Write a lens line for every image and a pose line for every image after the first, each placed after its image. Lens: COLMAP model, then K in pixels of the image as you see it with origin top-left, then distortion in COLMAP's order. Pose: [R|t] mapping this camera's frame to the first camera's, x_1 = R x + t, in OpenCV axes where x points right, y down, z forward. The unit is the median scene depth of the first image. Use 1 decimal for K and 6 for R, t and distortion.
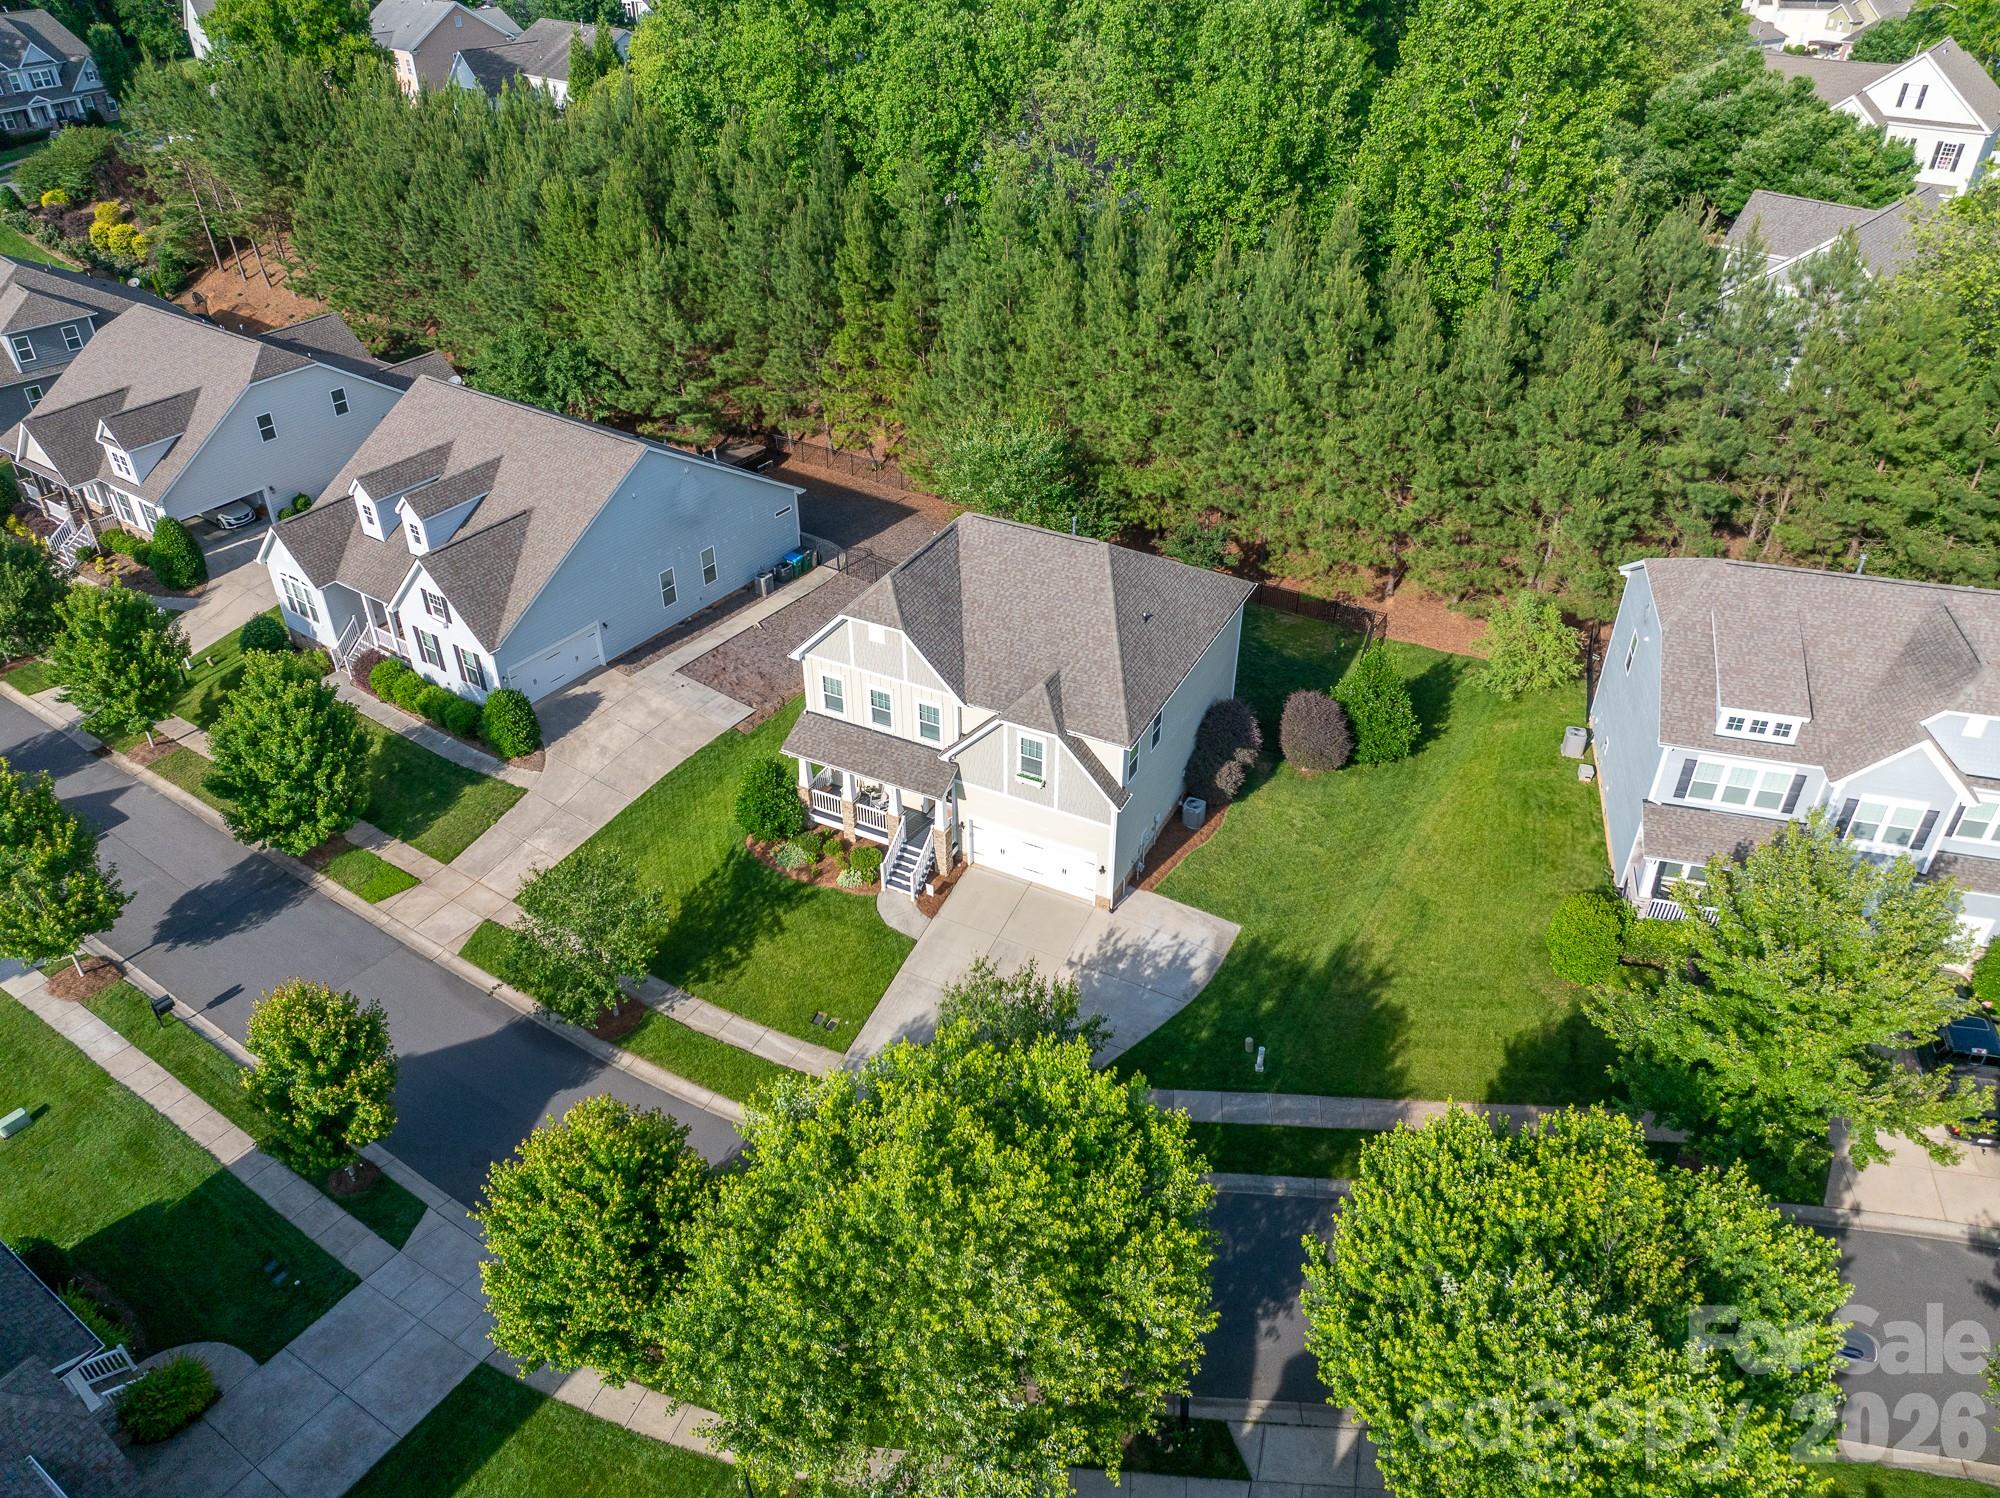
lens RADIAL K [[1416.2, 0, 1000.0], [0, 1416.2, 749.0], [0, 0, 1]] dist [-0.012555, -0.033788]
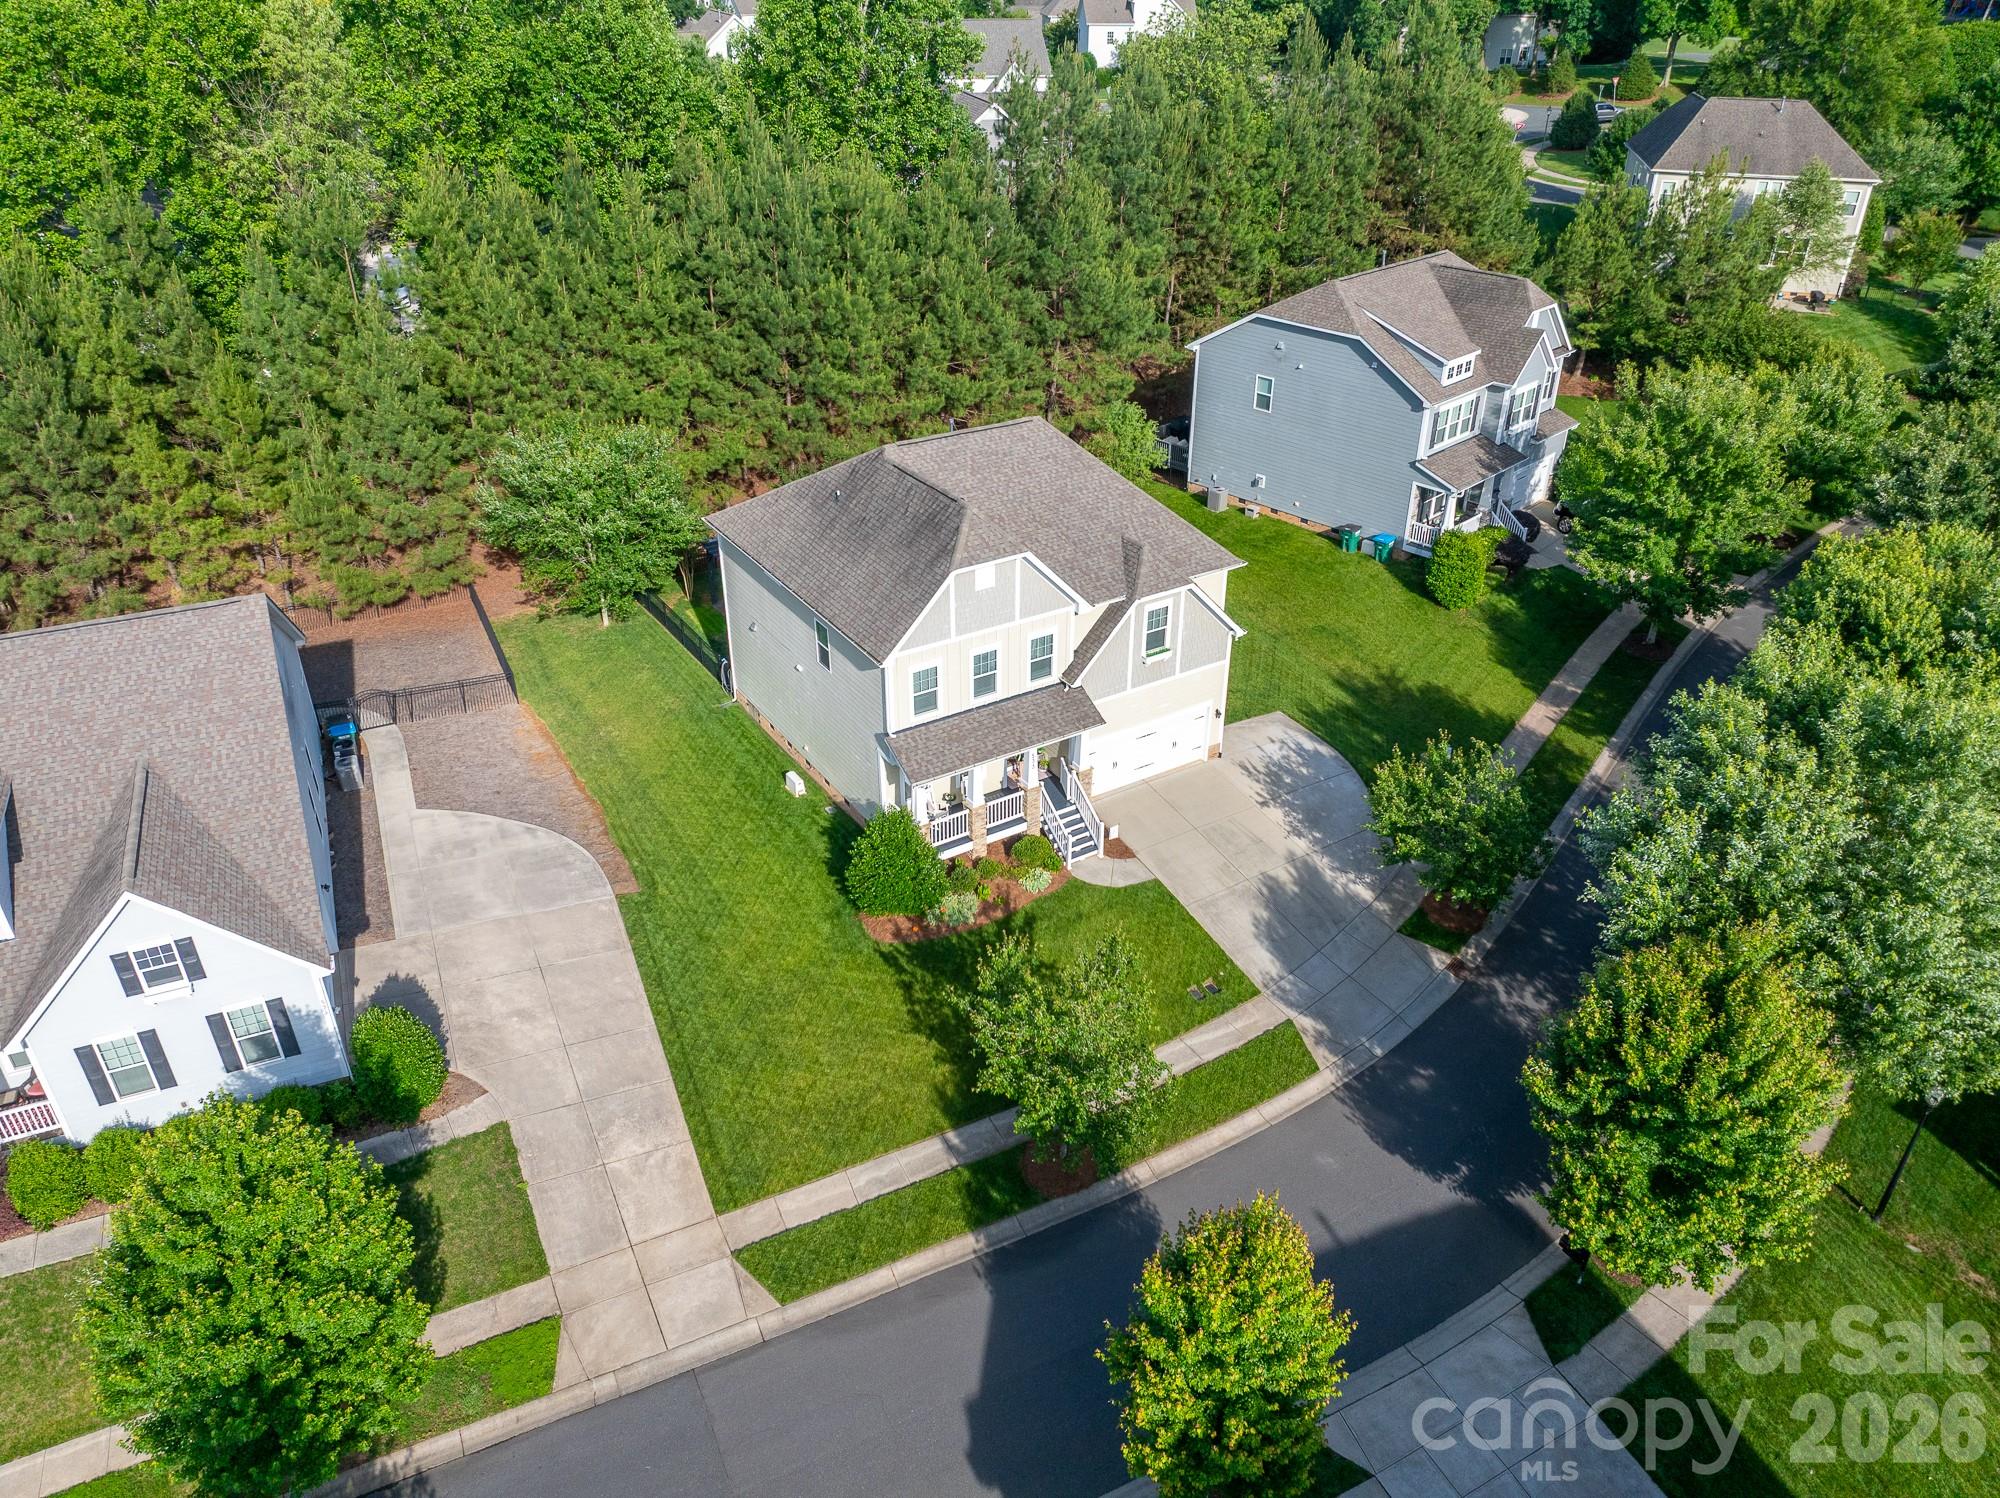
lens RADIAL K [[1416.2, 0, 1000.0], [0, 1416.2, 749.0], [0, 0, 1]] dist [-0.012555, -0.033788]
pose [[0.507741, -0.436827, 0.742551, -0.722621], [0.487038, 0.856509, 0.170840, -0.129940], [-0.710629, 0.274909, 0.647636, 0.481664]]
